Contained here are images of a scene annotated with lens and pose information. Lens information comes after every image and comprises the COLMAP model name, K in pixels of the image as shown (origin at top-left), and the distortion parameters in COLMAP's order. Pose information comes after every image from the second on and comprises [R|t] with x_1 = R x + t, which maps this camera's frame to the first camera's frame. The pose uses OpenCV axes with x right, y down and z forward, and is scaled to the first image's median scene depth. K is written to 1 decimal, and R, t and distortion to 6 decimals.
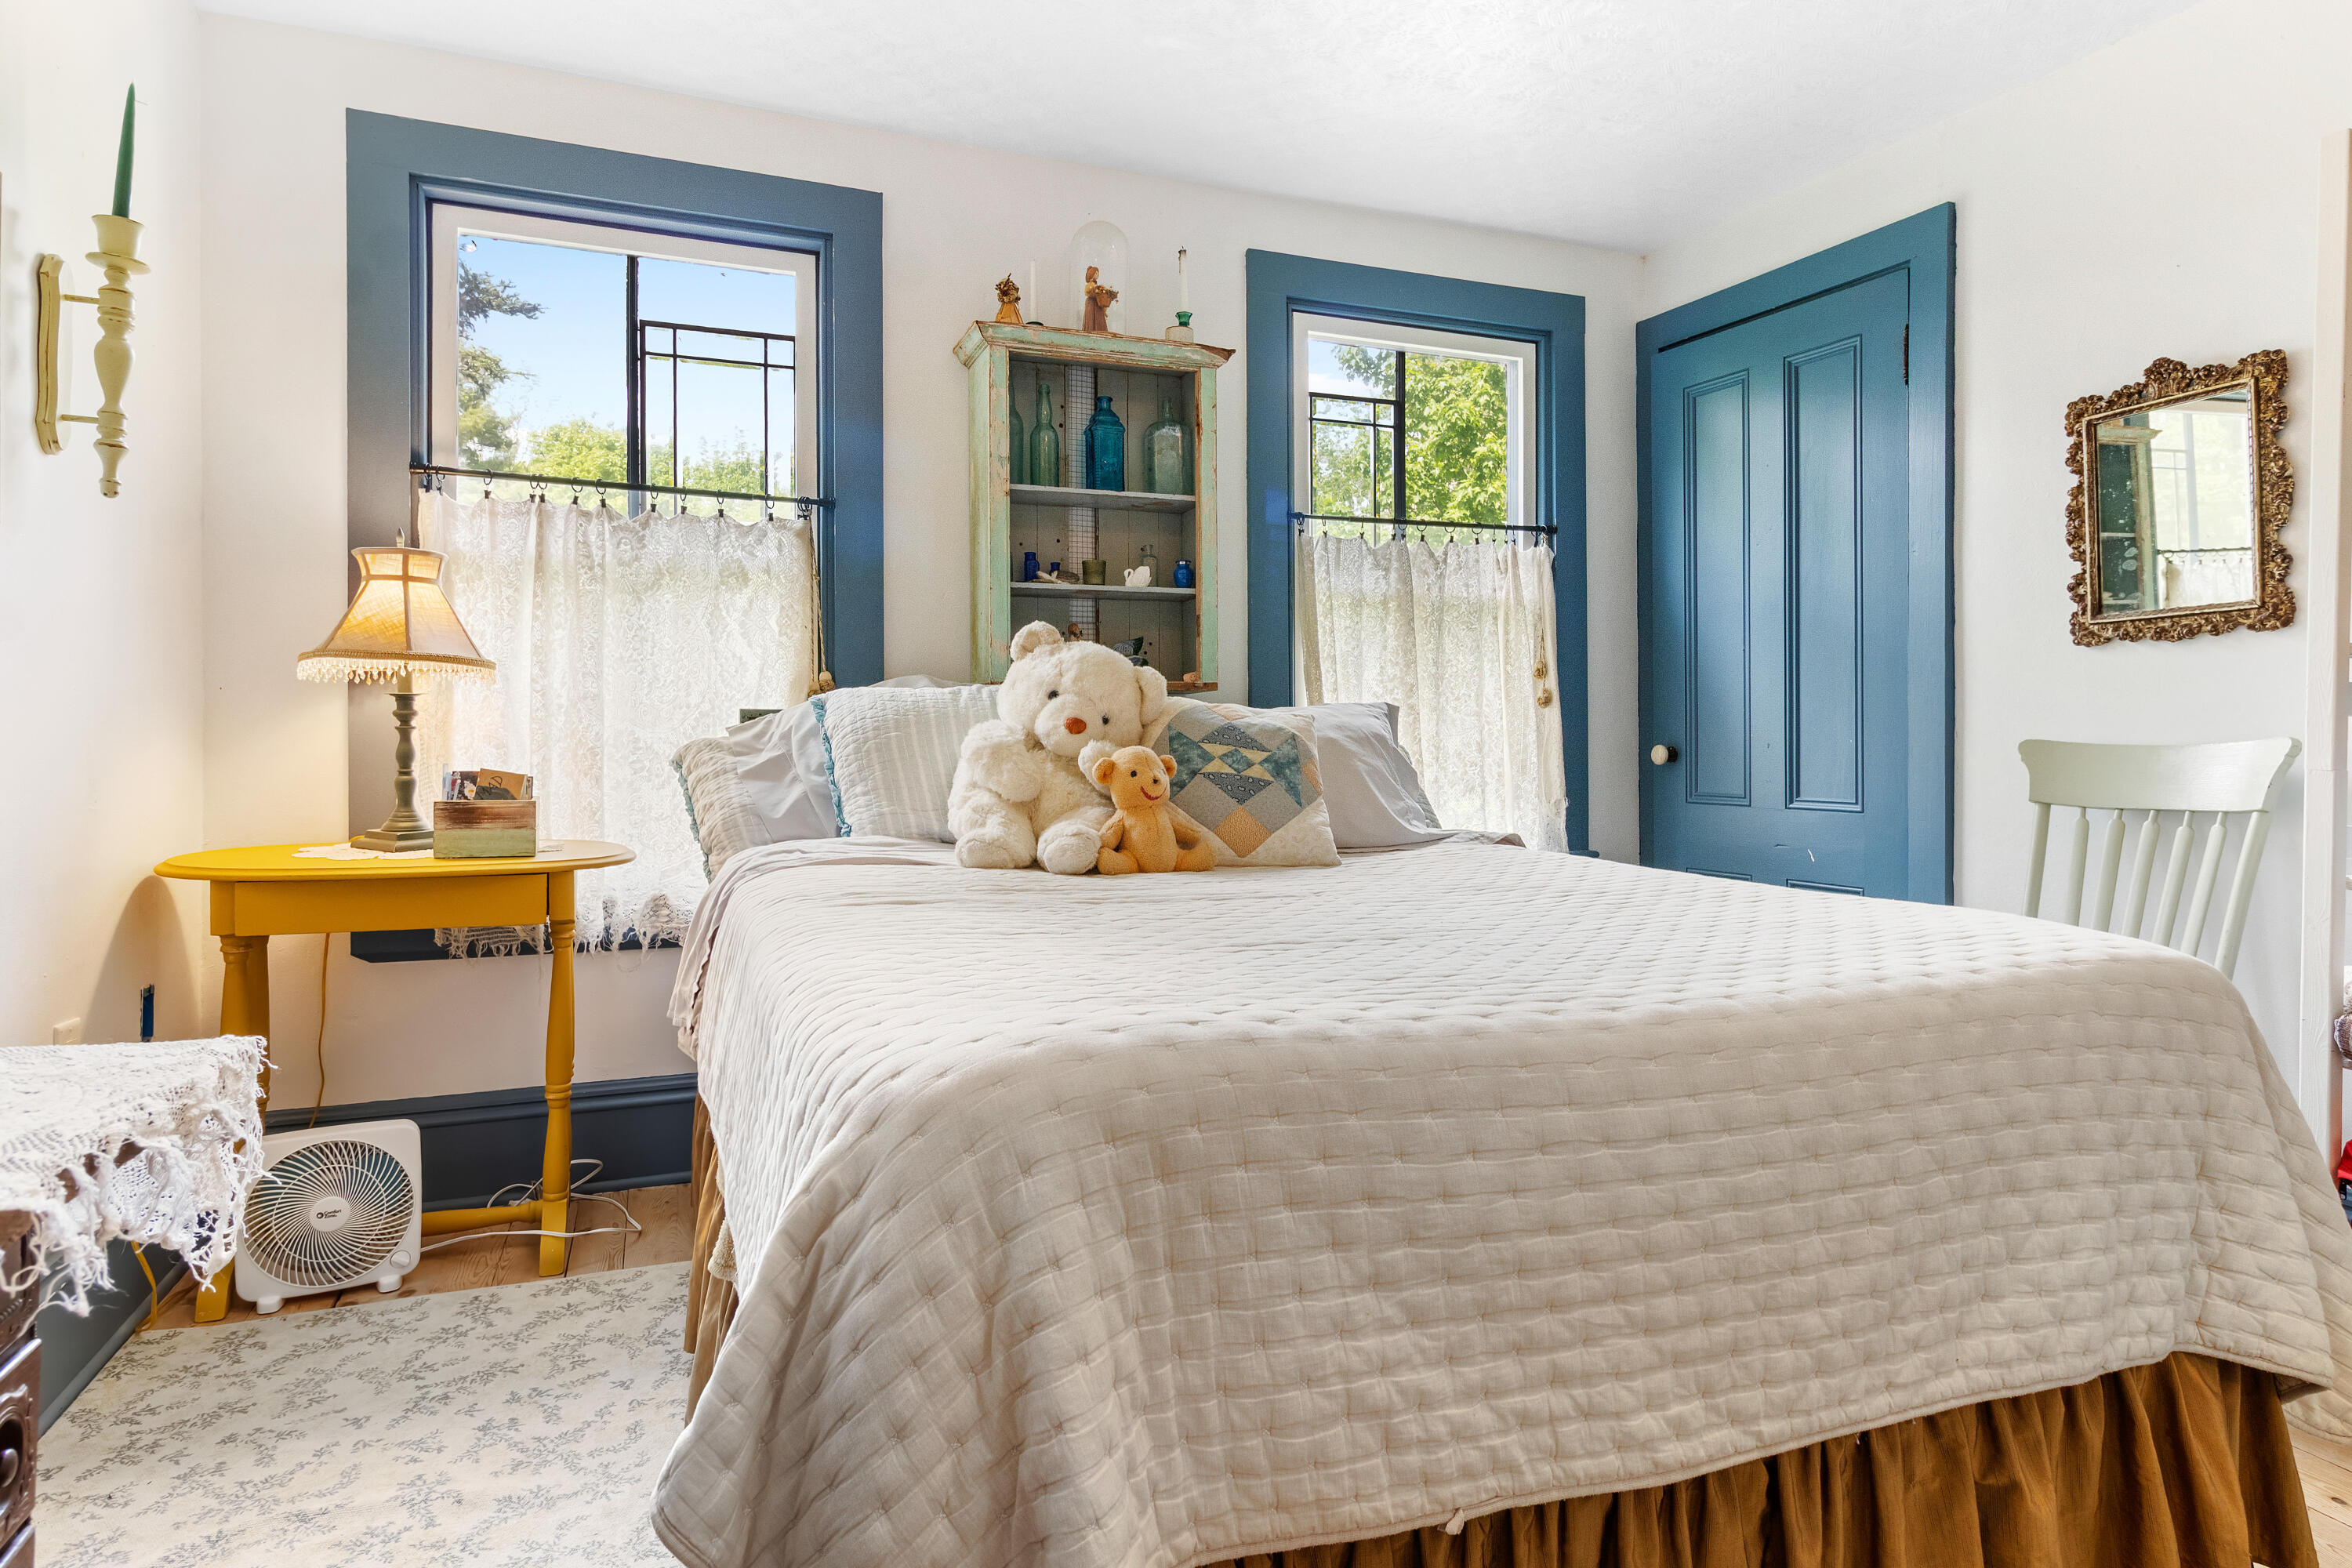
lens RADIAL K [[1317.5, 0, 1175.3], [0, 1317.5, 752.2], [0, 0, 1]] dist [0.000998, -0.000859]
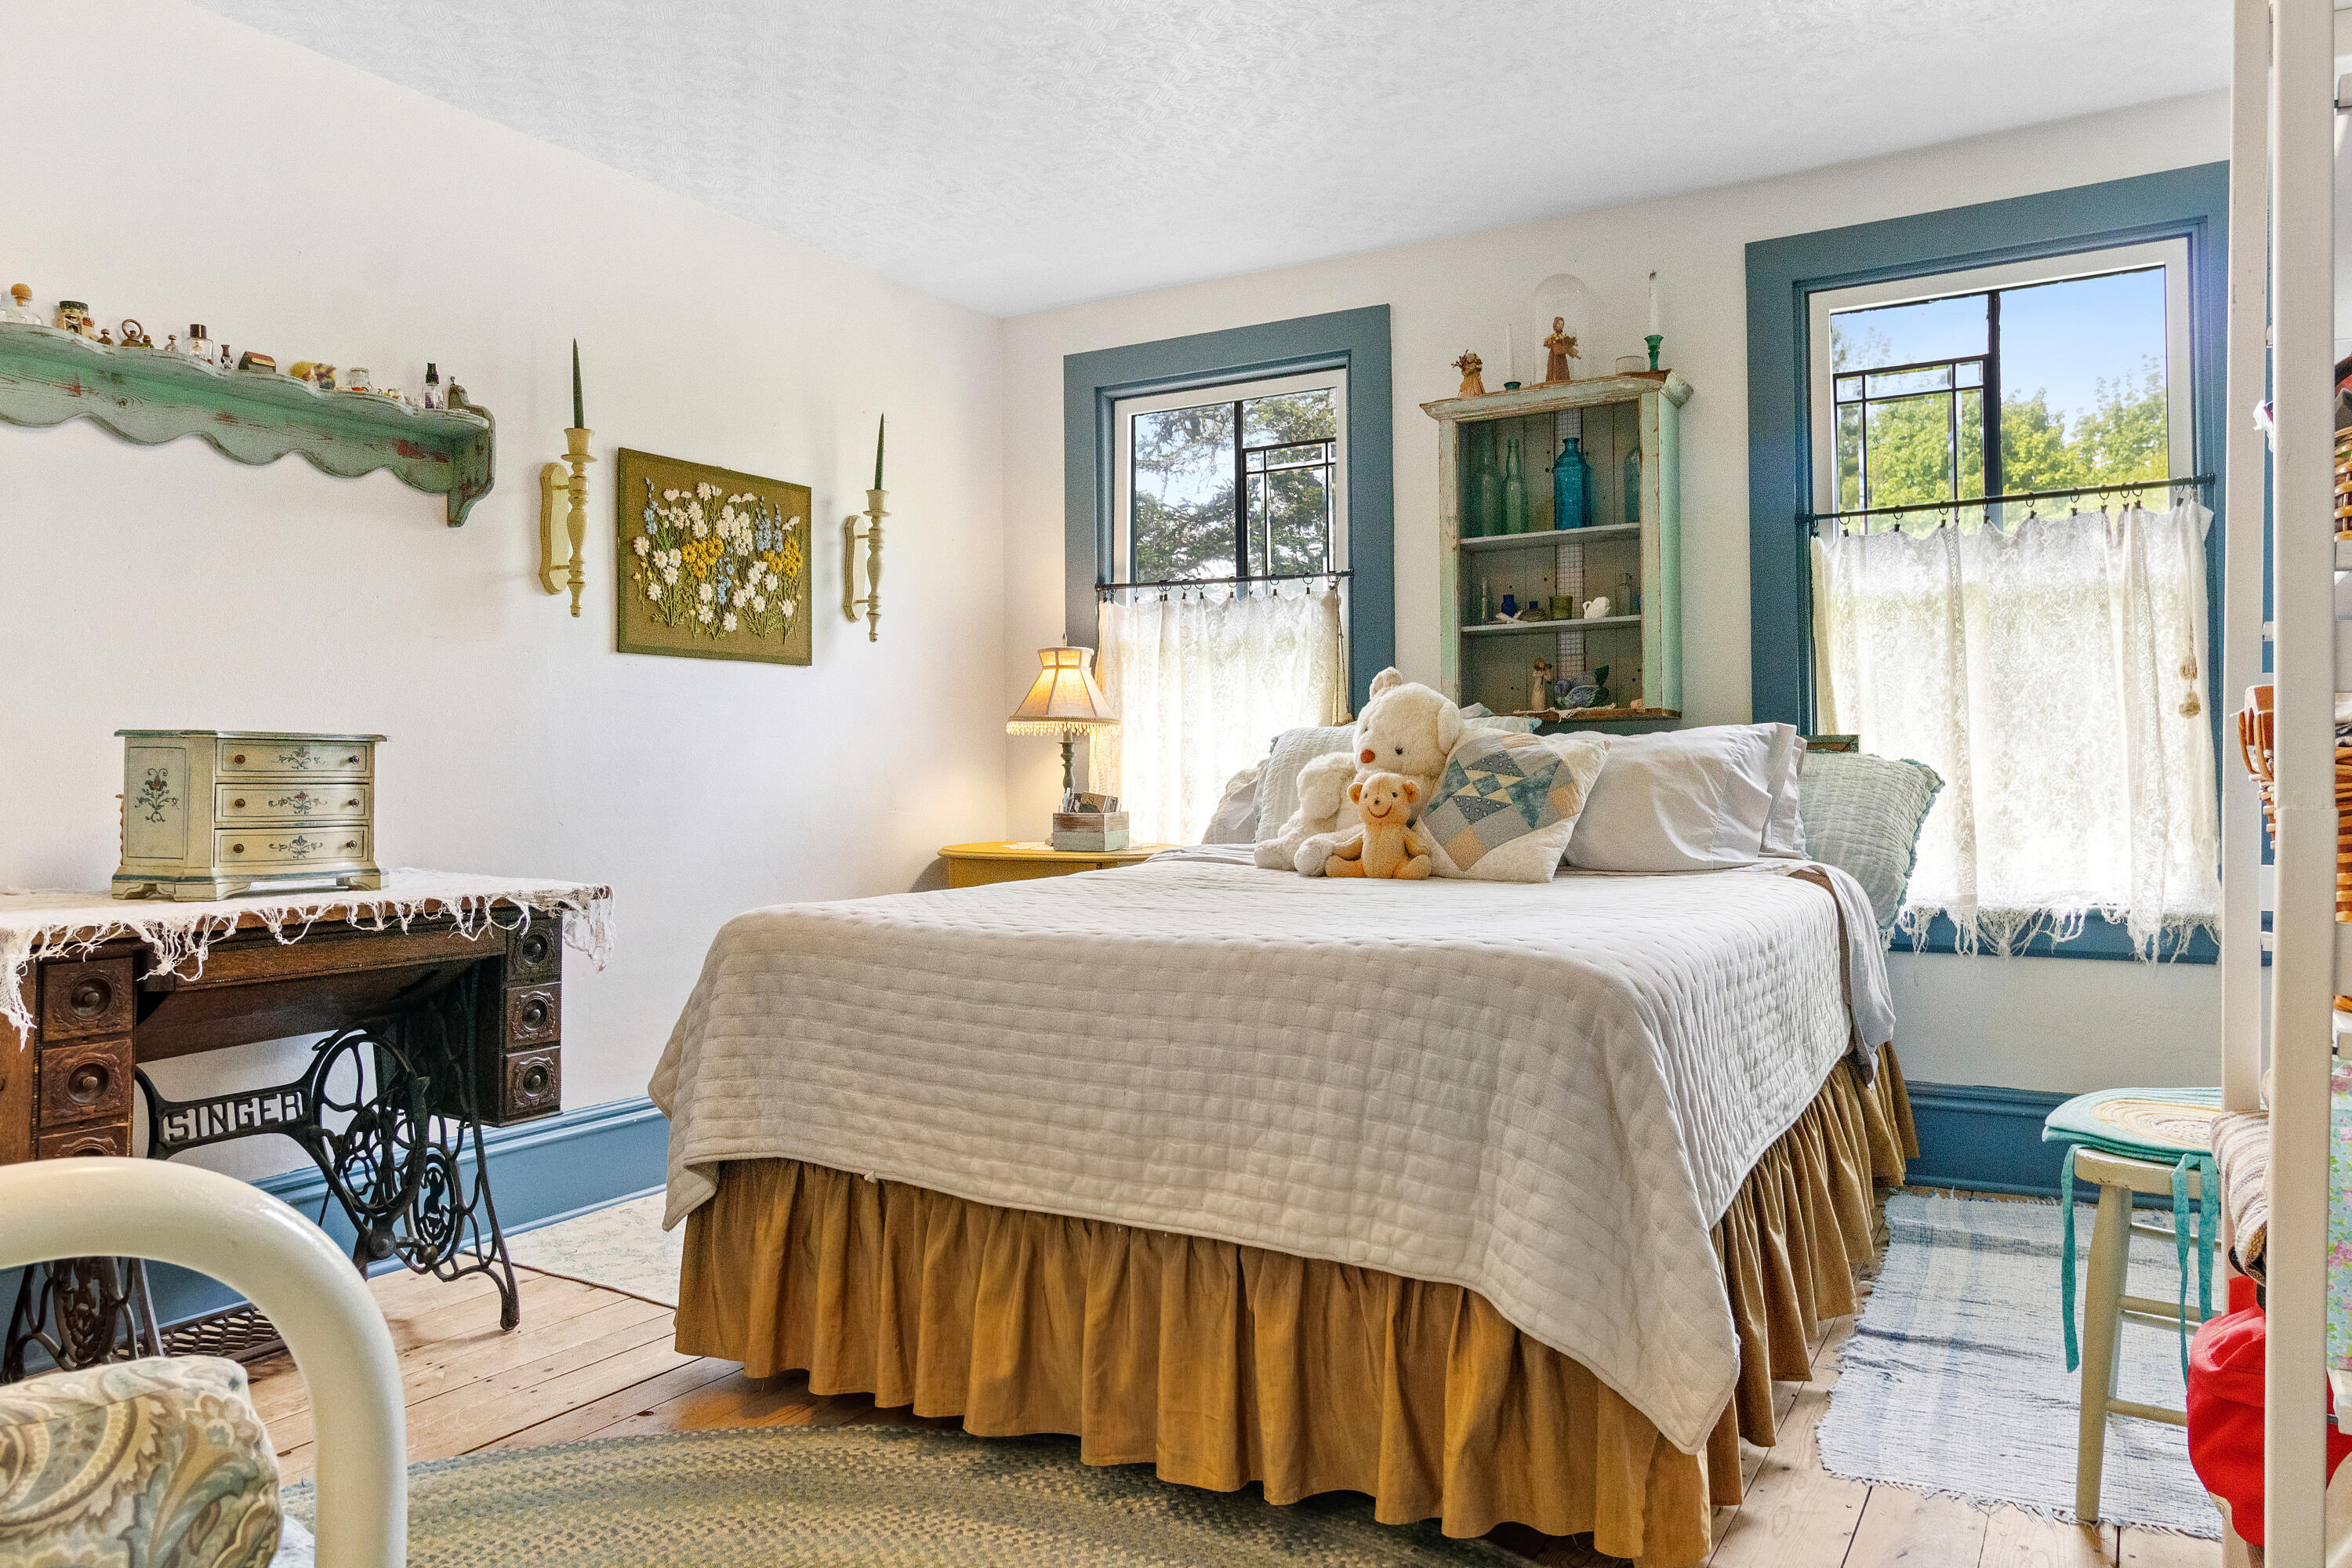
lens RADIAL K [[1602.6, 0, 1176.0], [0, 1602.6, 784.0], [0, 0, 1]] dist [-0.002825, -0.003552]
pose [[0.617587, -0.003682, -0.786494, 0.856371], [0.001922, 0.999993, -0.003172, 0.008404], [0.786500, 0.000447, 0.617590, -0.032291]]
